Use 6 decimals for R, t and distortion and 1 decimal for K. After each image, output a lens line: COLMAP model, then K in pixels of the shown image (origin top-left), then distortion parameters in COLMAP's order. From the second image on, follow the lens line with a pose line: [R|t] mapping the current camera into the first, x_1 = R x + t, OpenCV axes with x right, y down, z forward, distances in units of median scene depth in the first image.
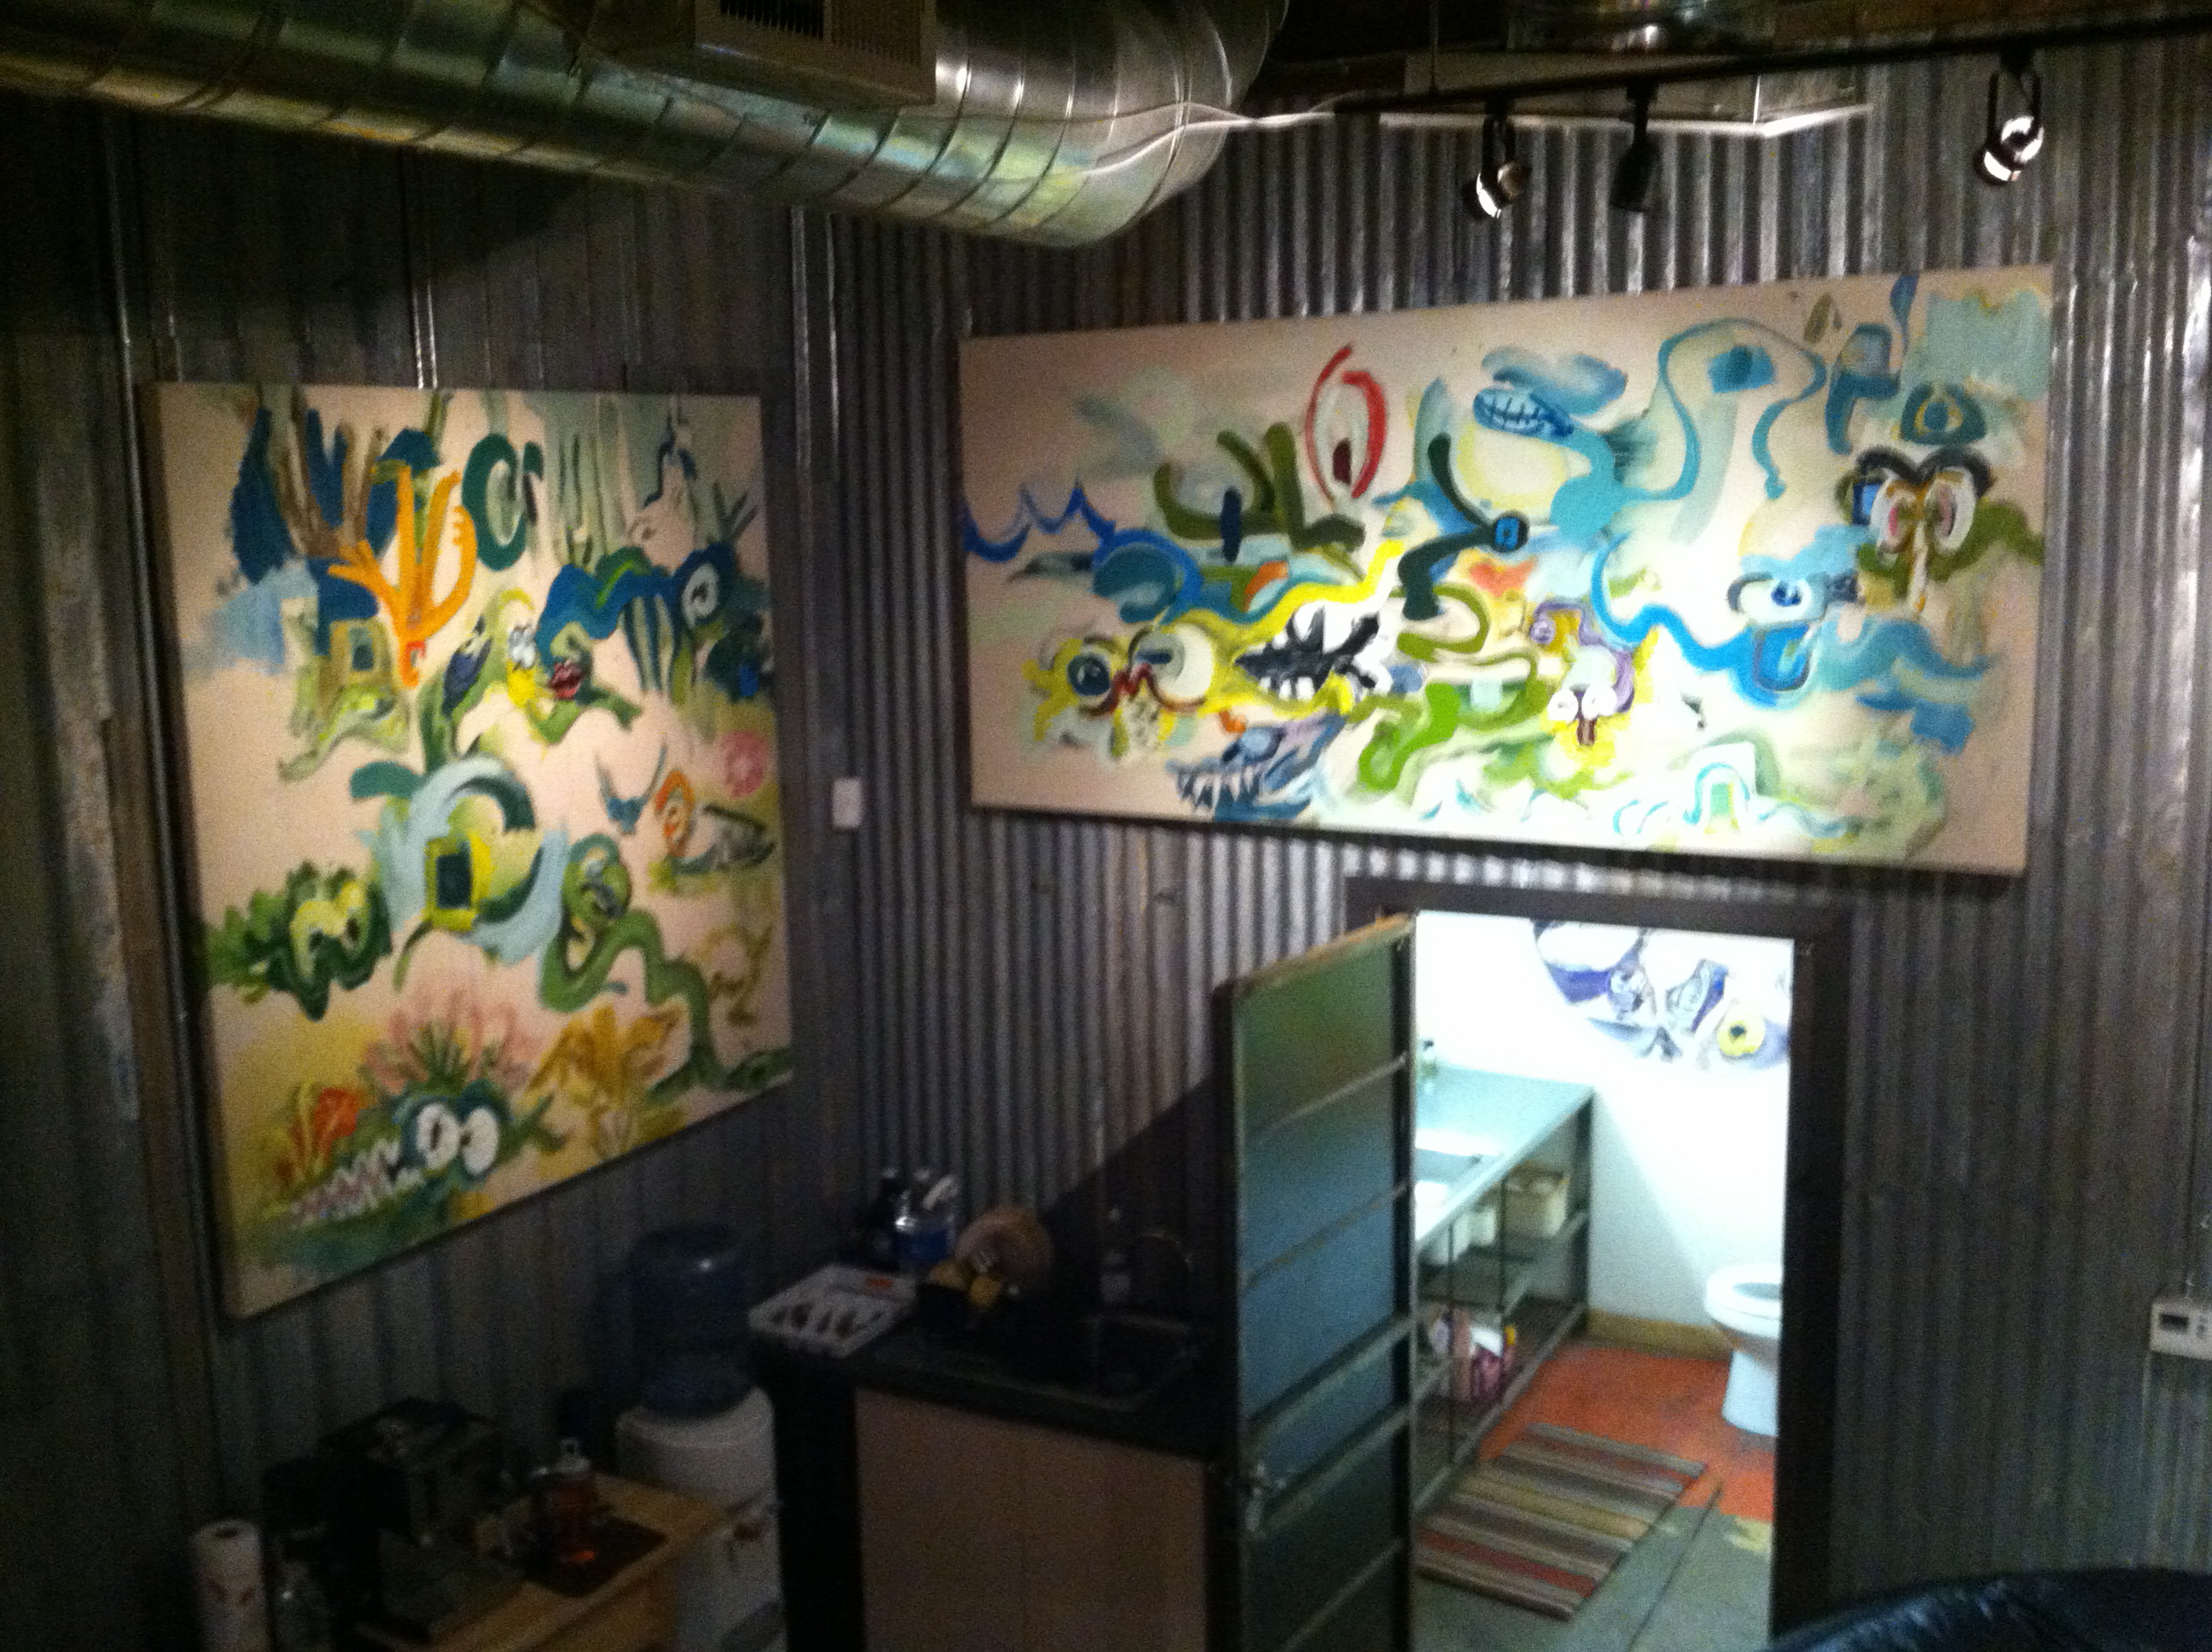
lens RADIAL K [[2181.4, 0, 1106.0], [0, 2181.4, 826.0], [0, 0, 1]] dist [0.161567, -0.443832]
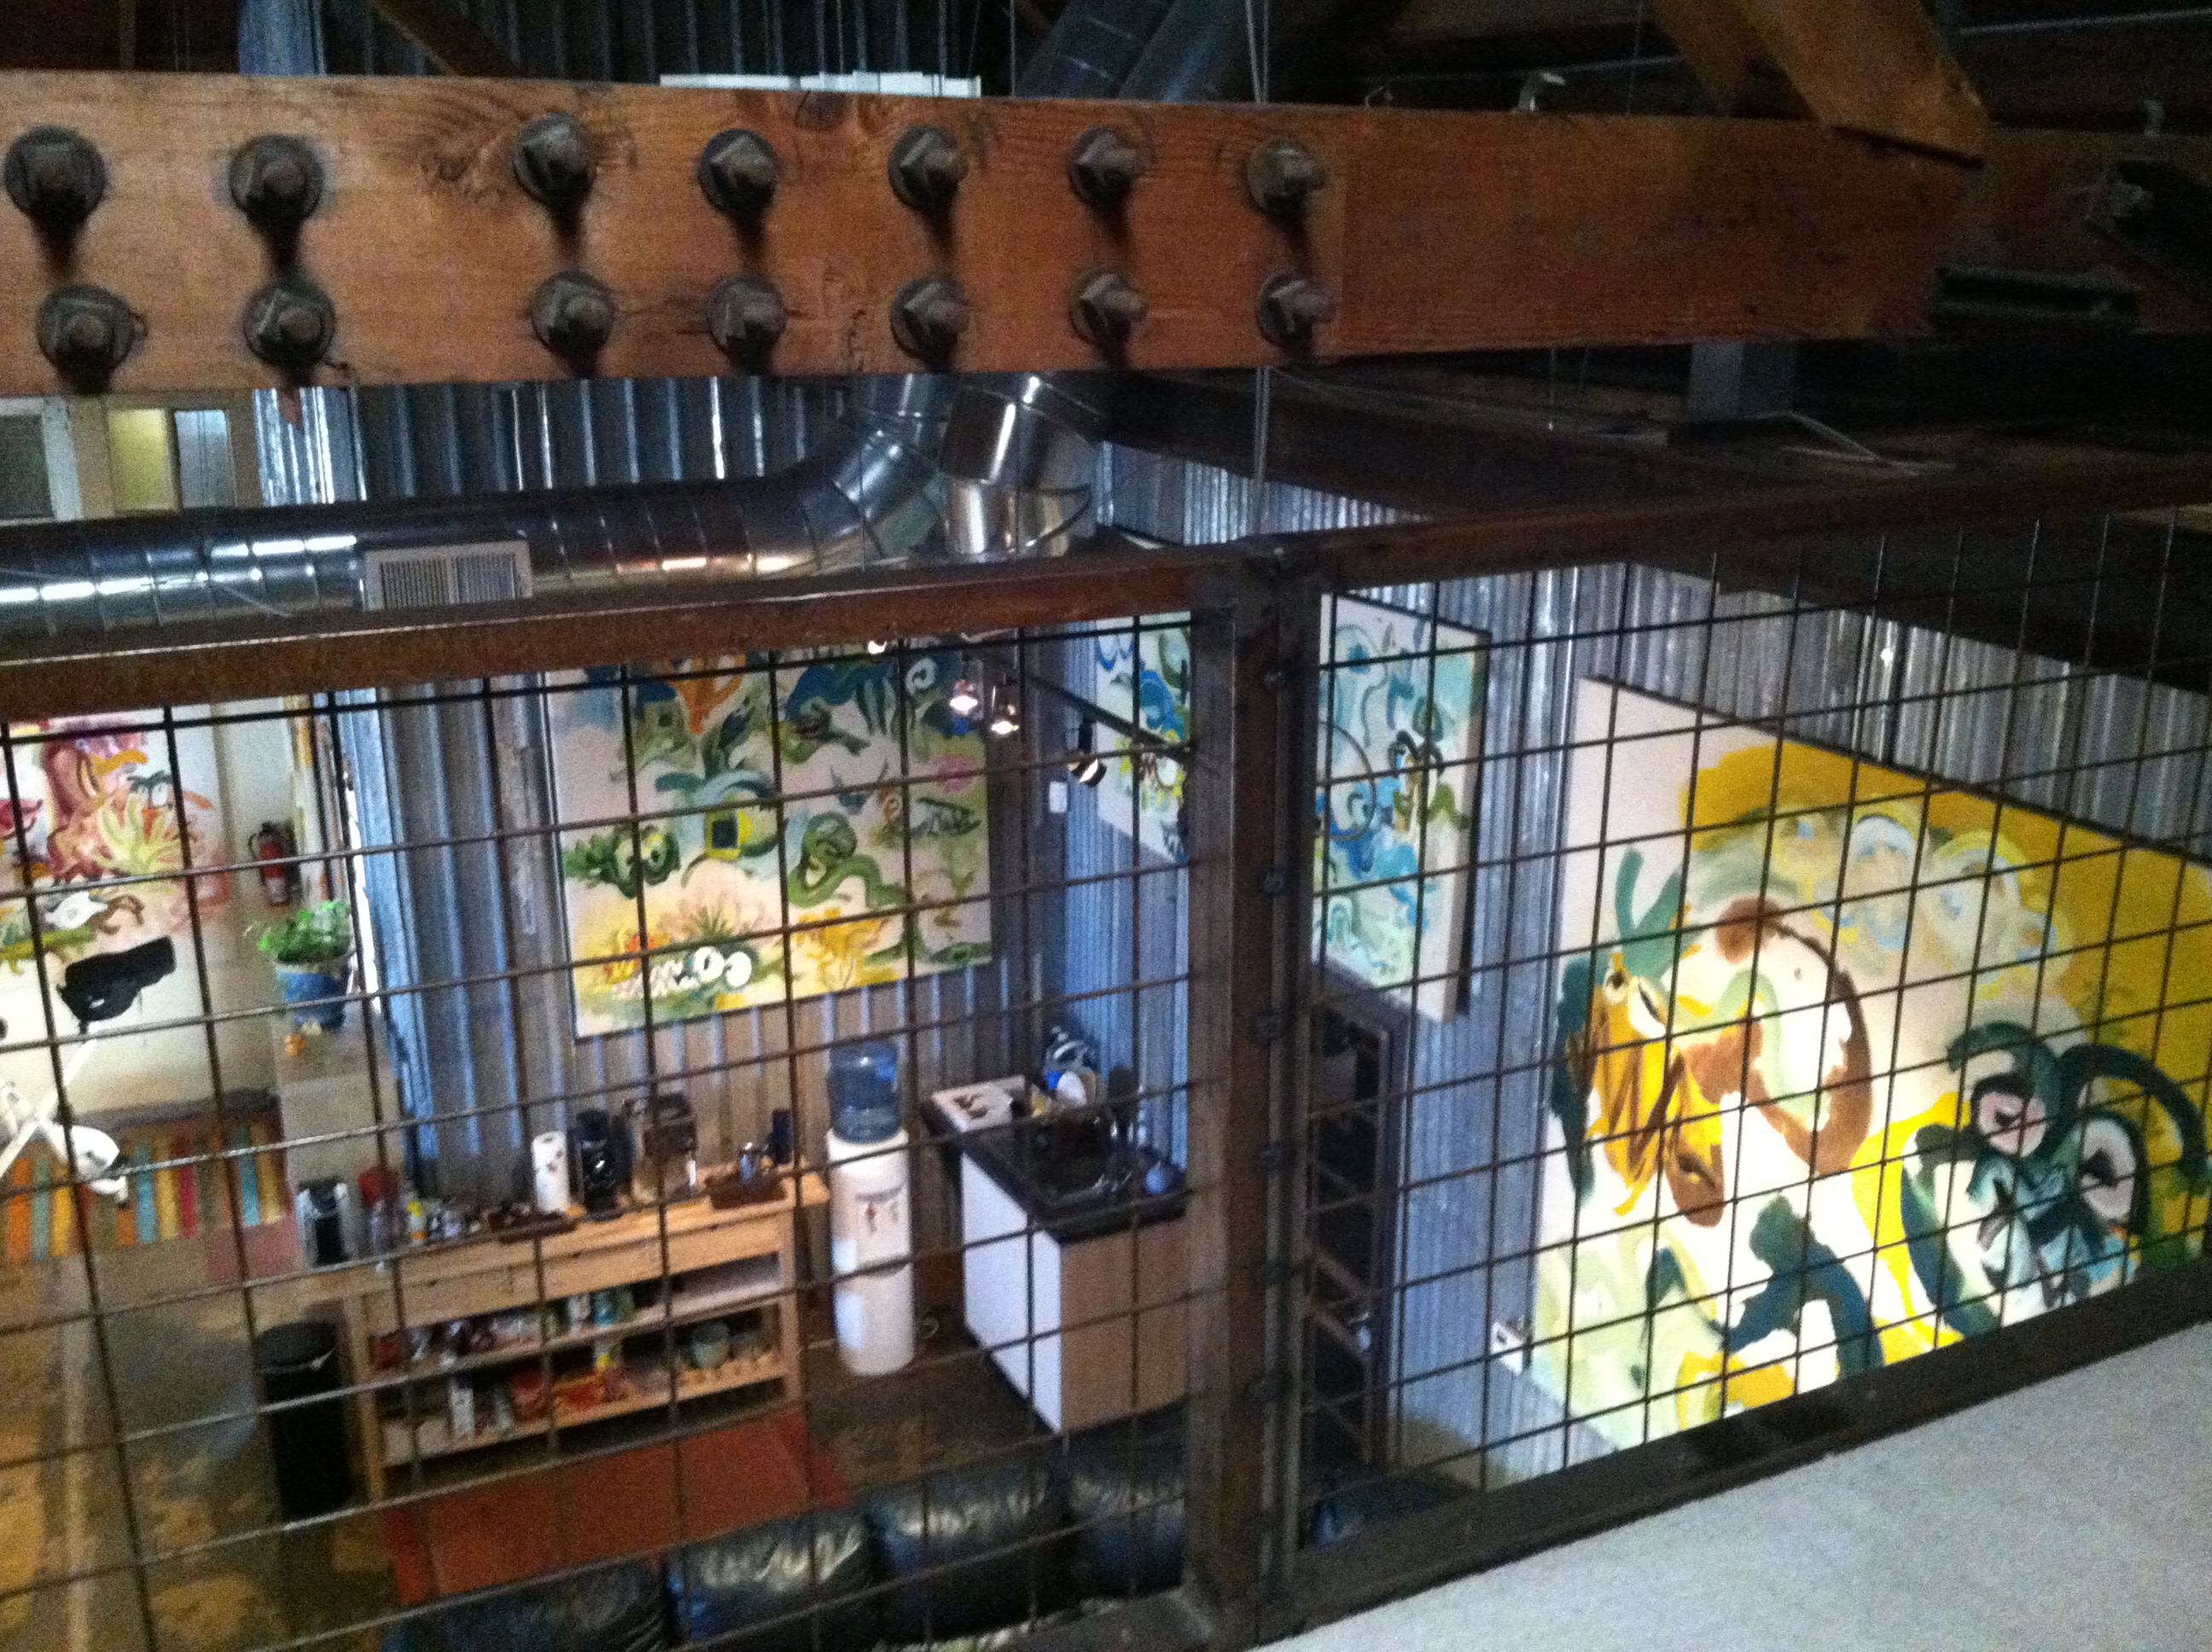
lens RADIAL K [[2181.4, 0, 1106.0], [0, 2181.4, 826.0], [0, 0, 1]] dist [0.161567, -0.443832]
pose [[0.813054, 0.181036, -0.553325, 0.909246], [-0.103019, 0.980164, 0.169312, -0.301382], [0.573001, -0.080656, 0.815576, -0.304128]]
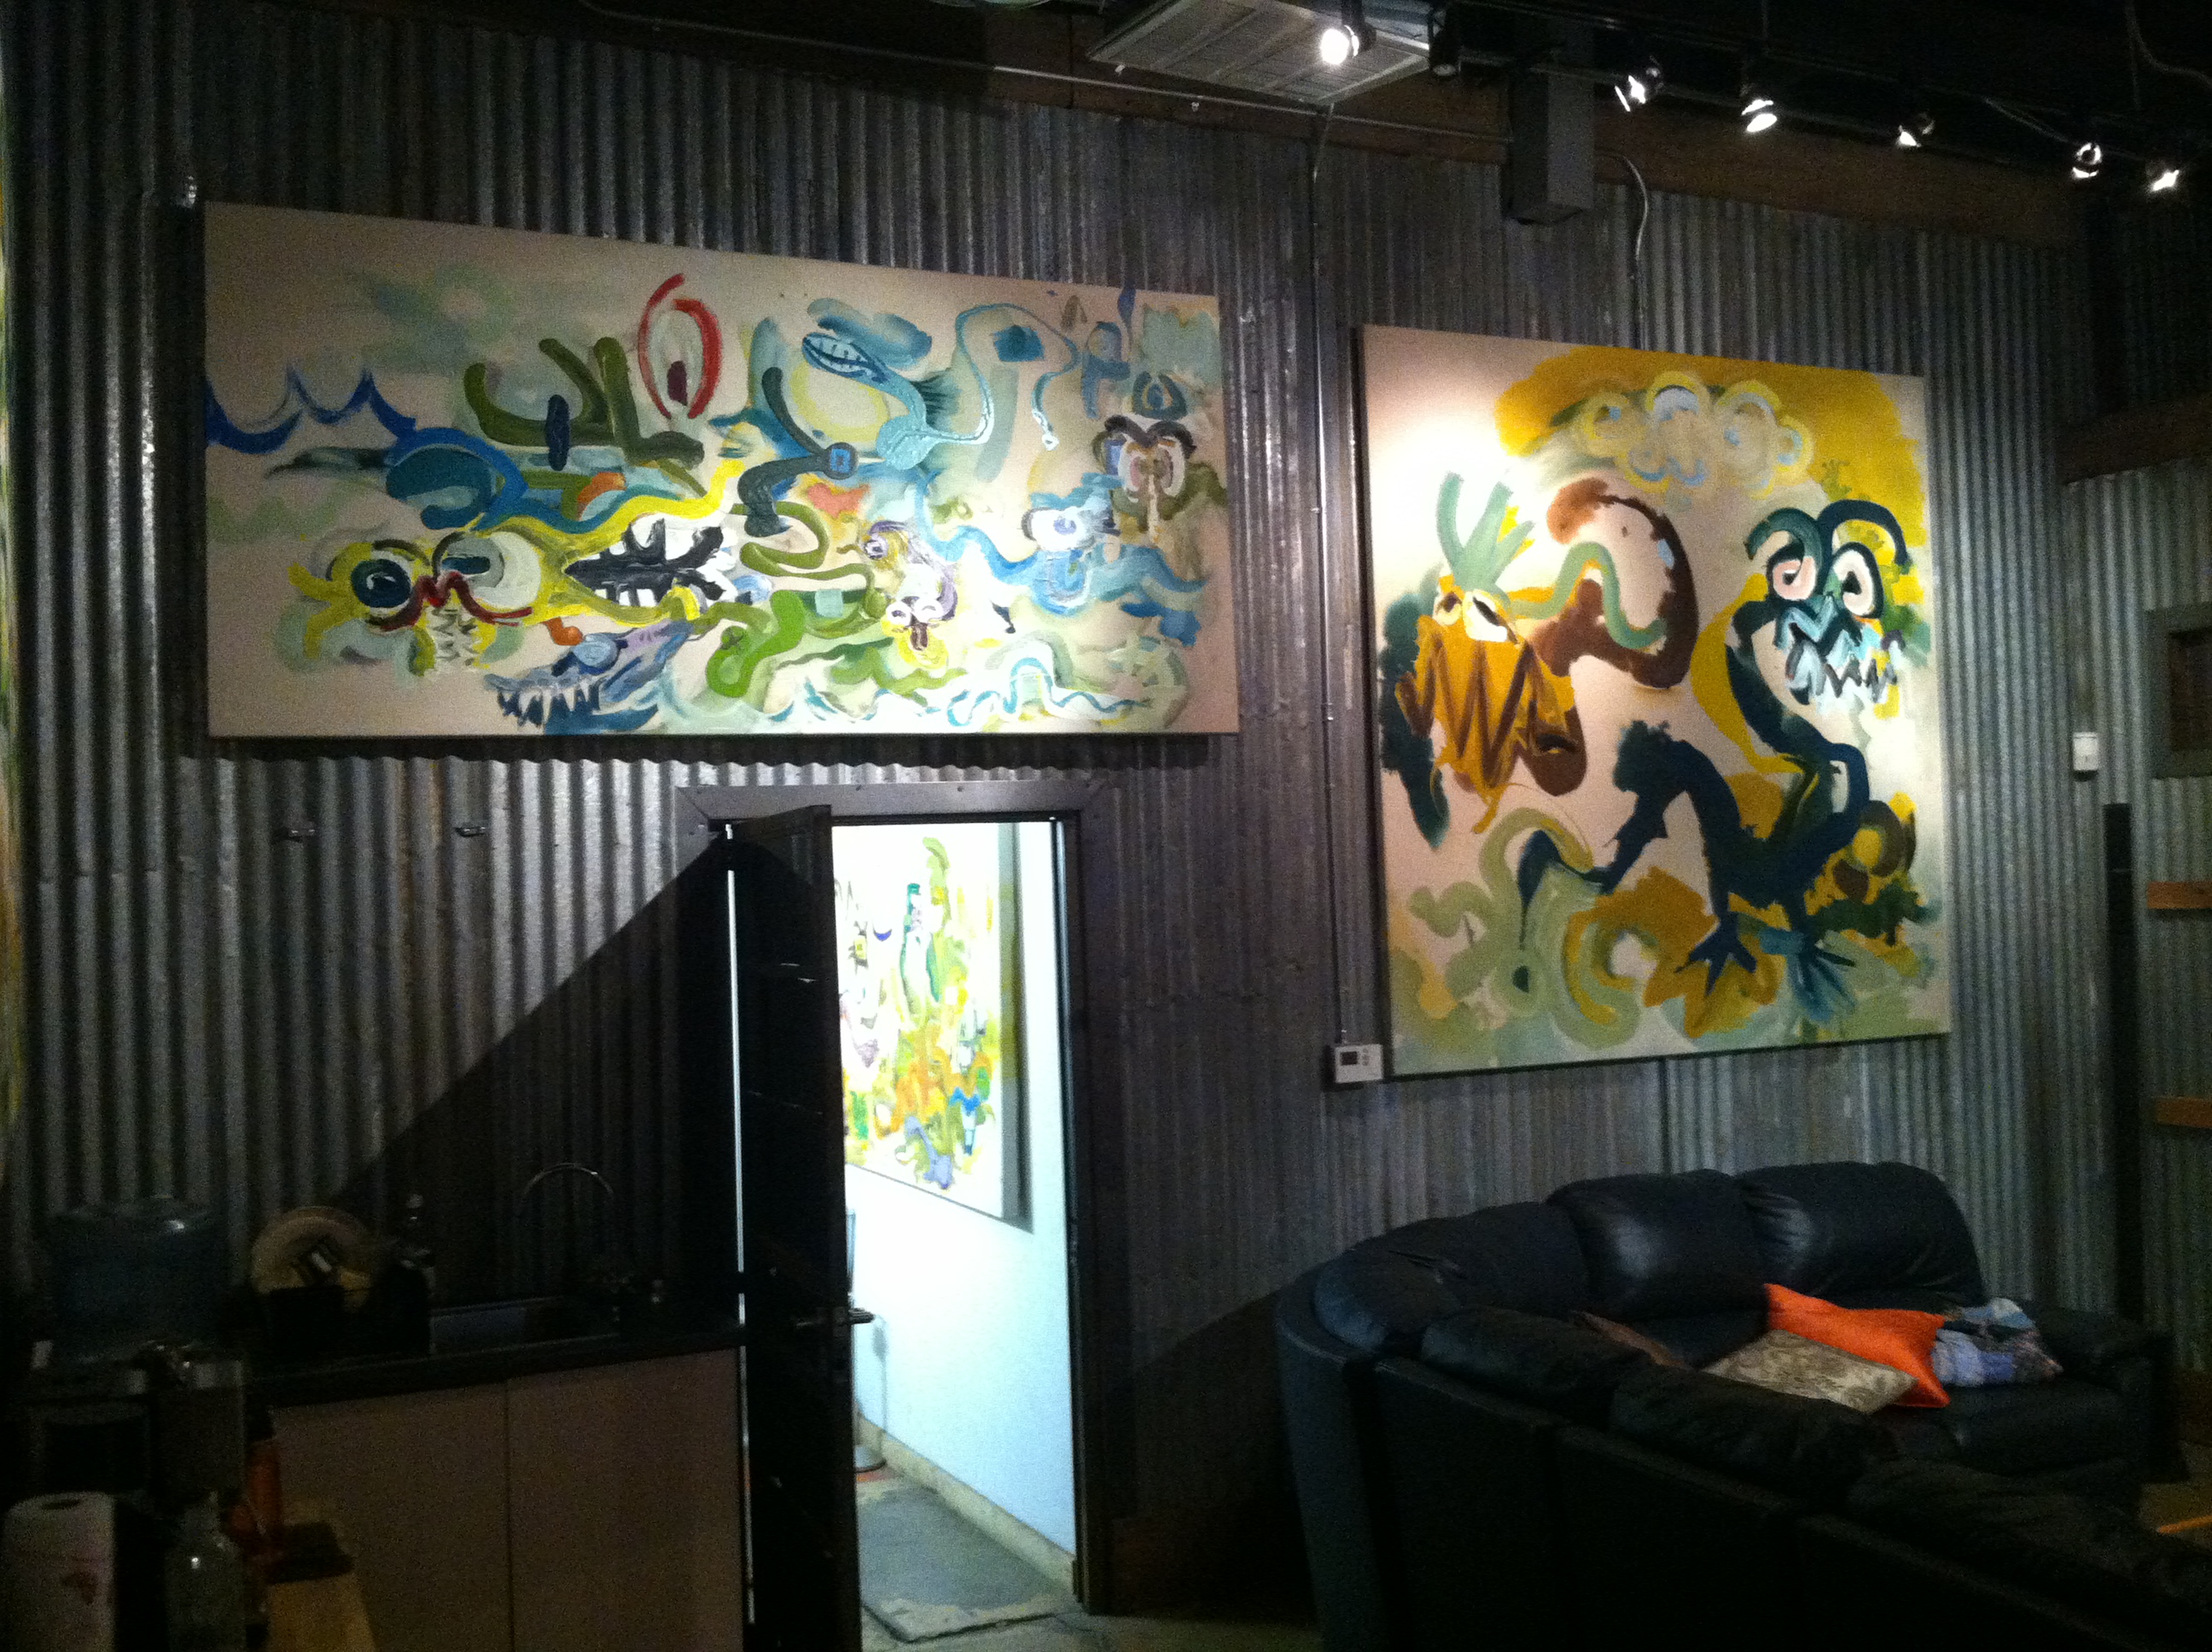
lens RADIAL K [[2181.4, 0, 1106.0], [0, 2181.4, 826.0], [0, 0, 1]] dist [0.161567, -0.443832]
pose [[0.572575, 0.023735, 0.819509, -0.635194], [0.144923, 0.980910, -0.129665, 0.208800], [-0.806942, 0.193009, 0.558204, 0.291983]]
